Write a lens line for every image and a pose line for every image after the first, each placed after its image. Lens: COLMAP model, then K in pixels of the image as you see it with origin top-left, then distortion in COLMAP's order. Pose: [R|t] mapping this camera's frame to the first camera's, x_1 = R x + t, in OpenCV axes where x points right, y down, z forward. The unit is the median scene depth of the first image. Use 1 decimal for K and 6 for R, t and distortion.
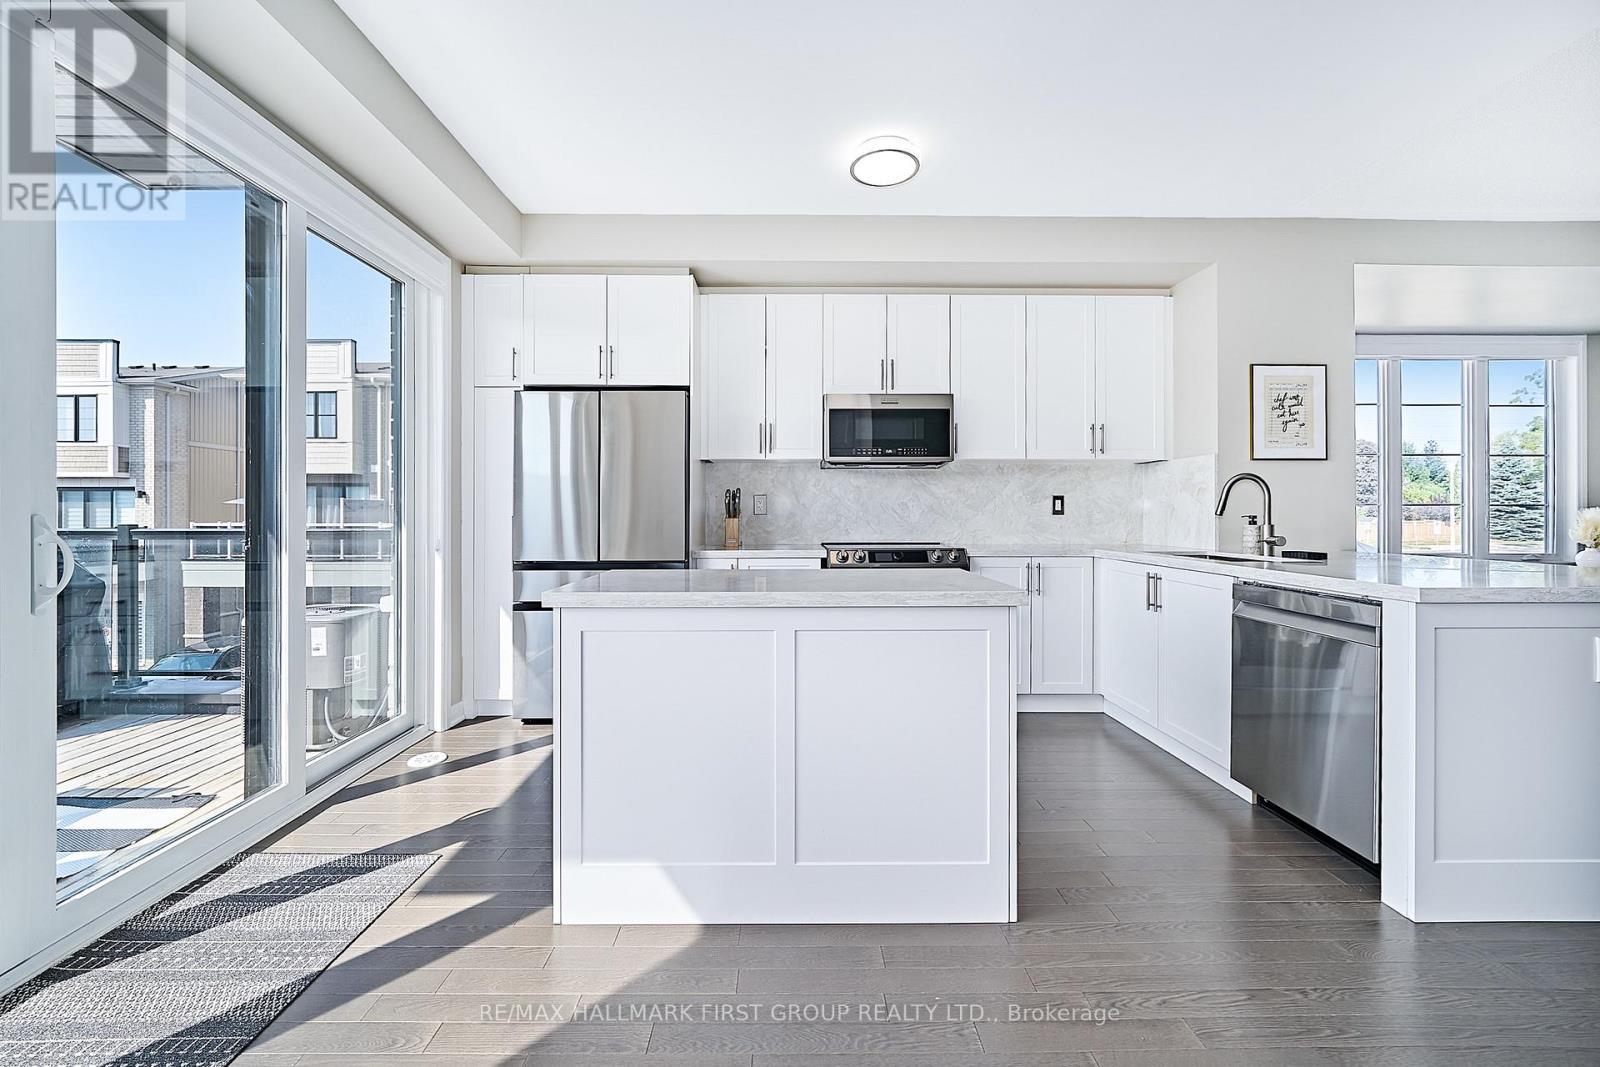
lens RADIAL K [[626.5, 0, 801.4], [0, 626.5, 531.8], [0, 0, 1]] dist [-0.005333, 0.001257]
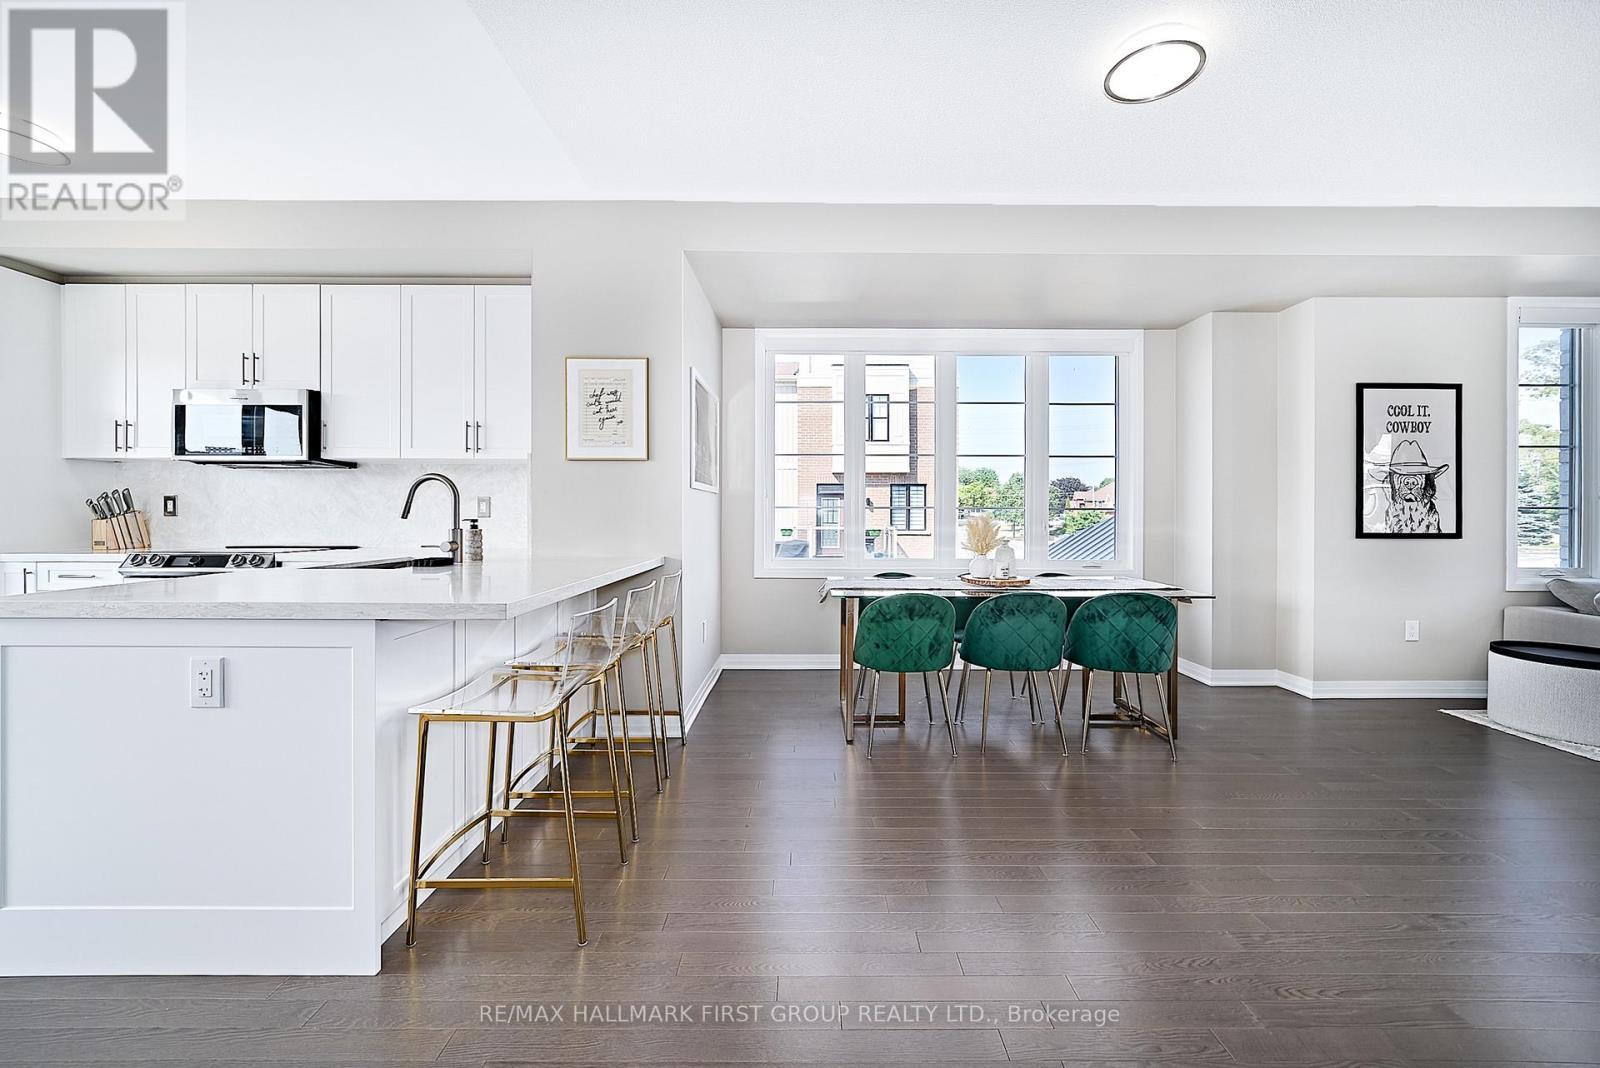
lens RADIAL K [[626.5, 0, 827.6], [0, 626.5, 516.1], [0, 0, 1]] dist [-0.005333, 0.001257]
pose [[0.999994, 0.002809, -0.001989, 1.034344], [-0.002864, 0.999594, -0.028344, -0.003829], [0.001909, 0.028349, 0.999596, 0.060155]]
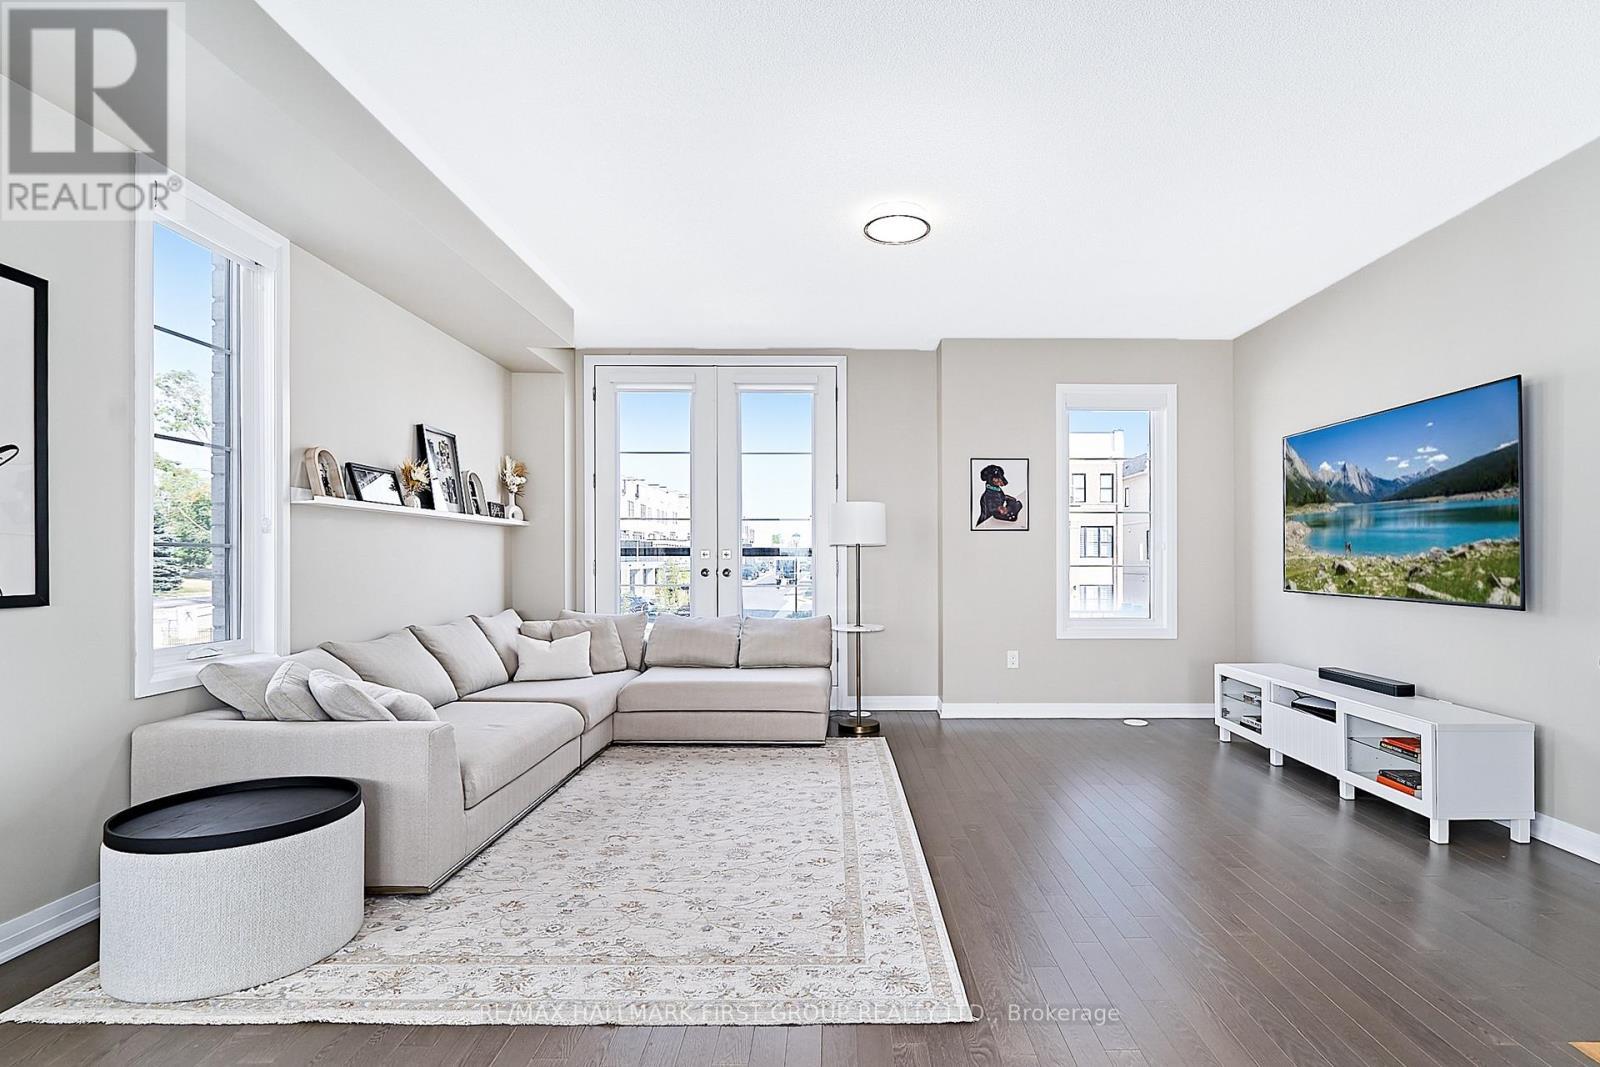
lens RADIAL K [[757.1, 0, 844.9], [0, 757.1, 562.6], [0, 0, 1]] dist [-0.011584, -0.000006]
pose [[-0.011550, -0.001390, 0.999932, 1.523236], [0.028451, 0.999594, 0.001718, -0.016318], [-0.999528, 0.028469, -0.011505, 0.506246]]
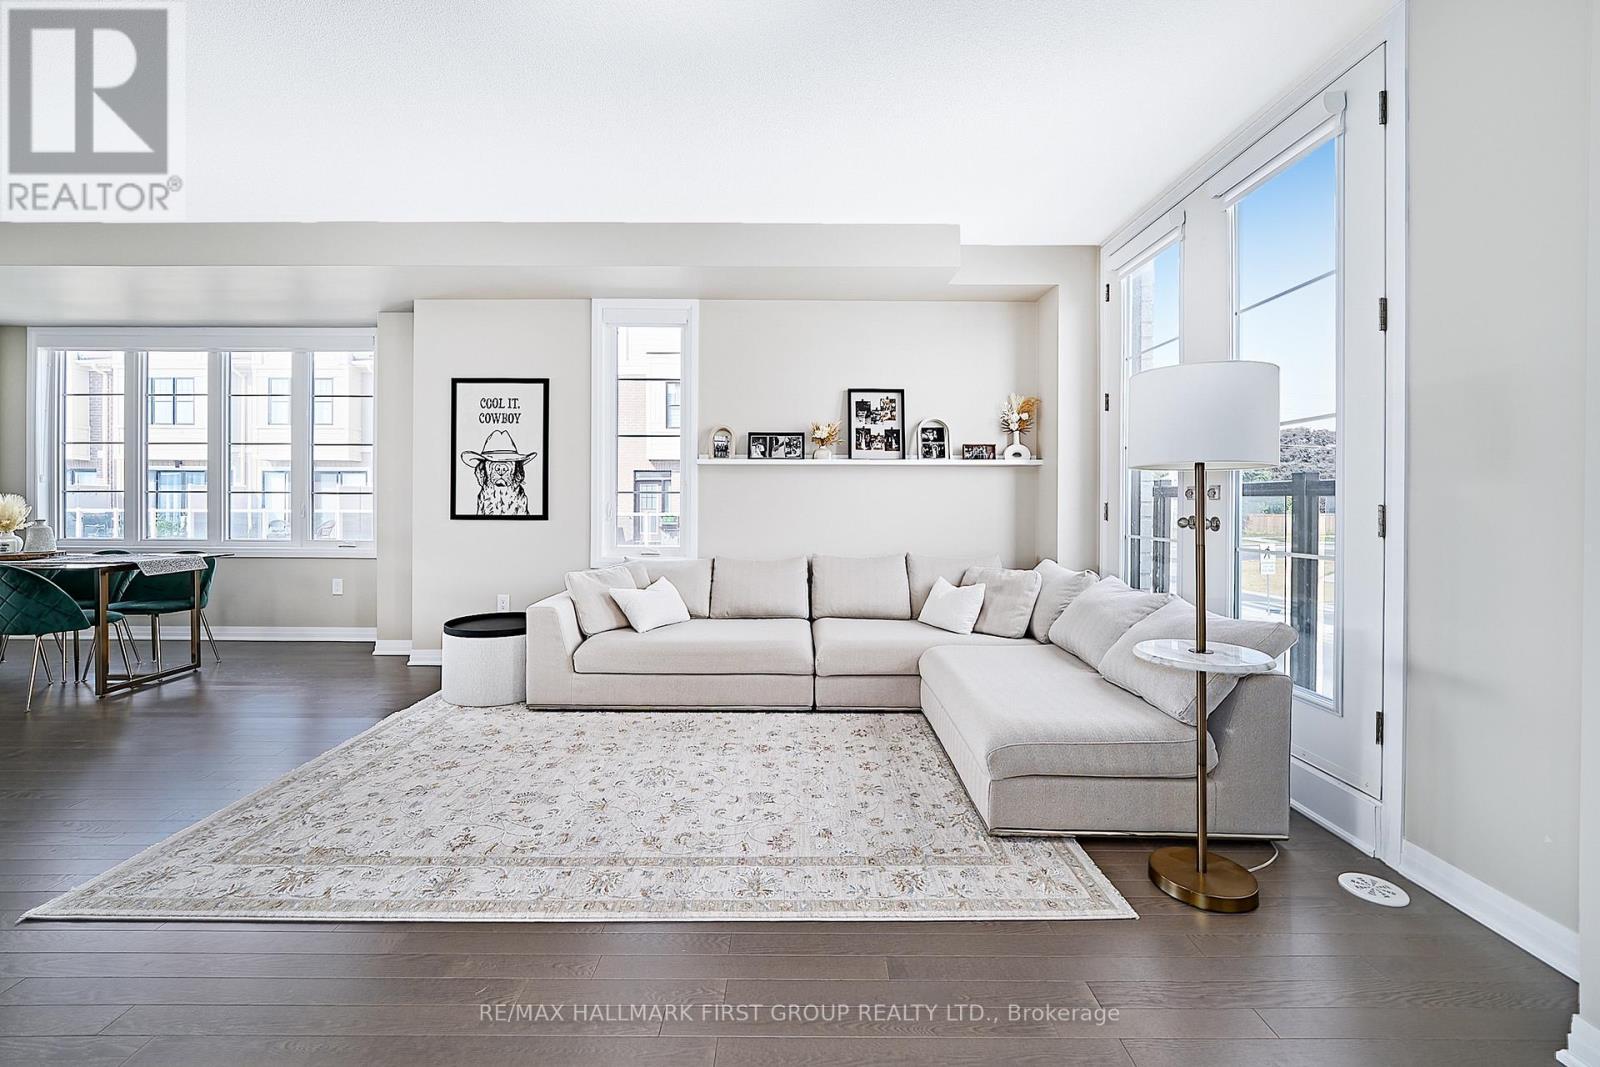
lens RADIAL K [[626.5, 0, 794.2], [0, 626.5, 503.3], [0, 0, 1]] dist [-0.005333, 0.001257]
pose [[0.999967, 0.003971, -0.007119, 2.608293], [-0.004165, 0.999613, -0.027519, 0.000140], [0.007006, 0.027547, 0.999596, -0.038975]]
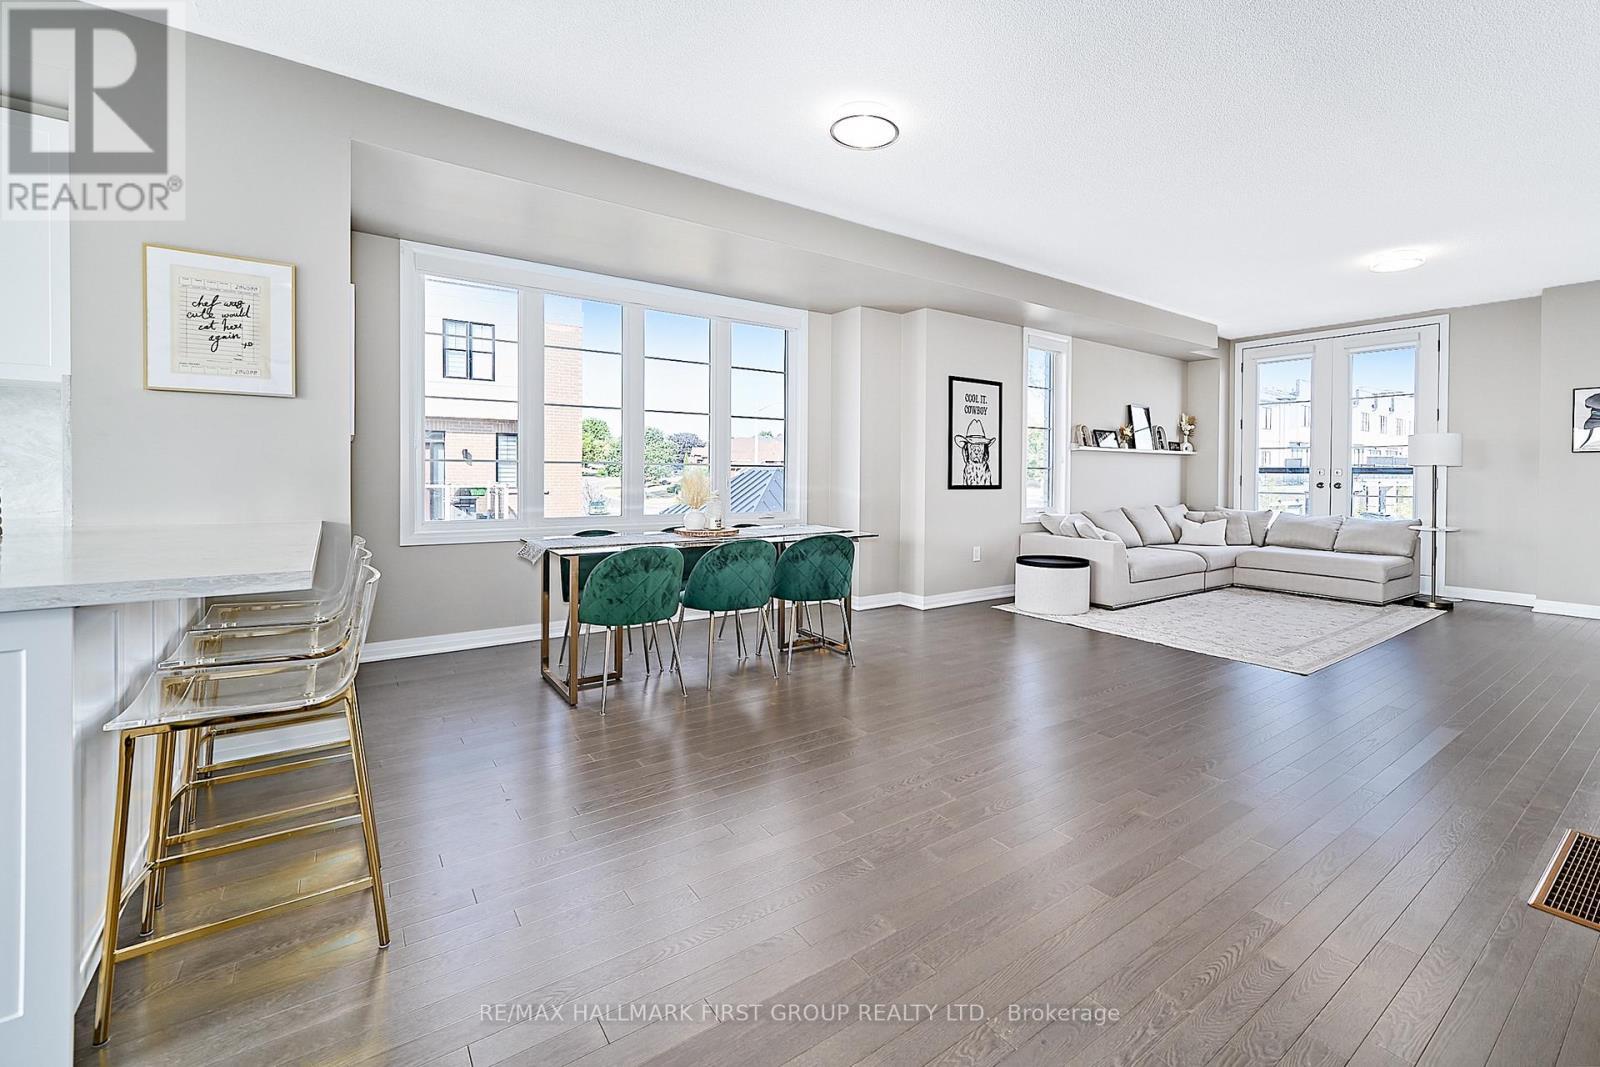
lens RADIAL K [[671.7, 0, 863.4], [0, 671.7, 487.7], [0, 0, 1]] dist [-0.001755, -0.000727]
pose [[0.807048, -0.006054, 0.590455, 0.847851], [0.009719, 0.999948, -0.003031, -0.000158], [-0.590406, 0.008184, 0.807065, -0.019773]]
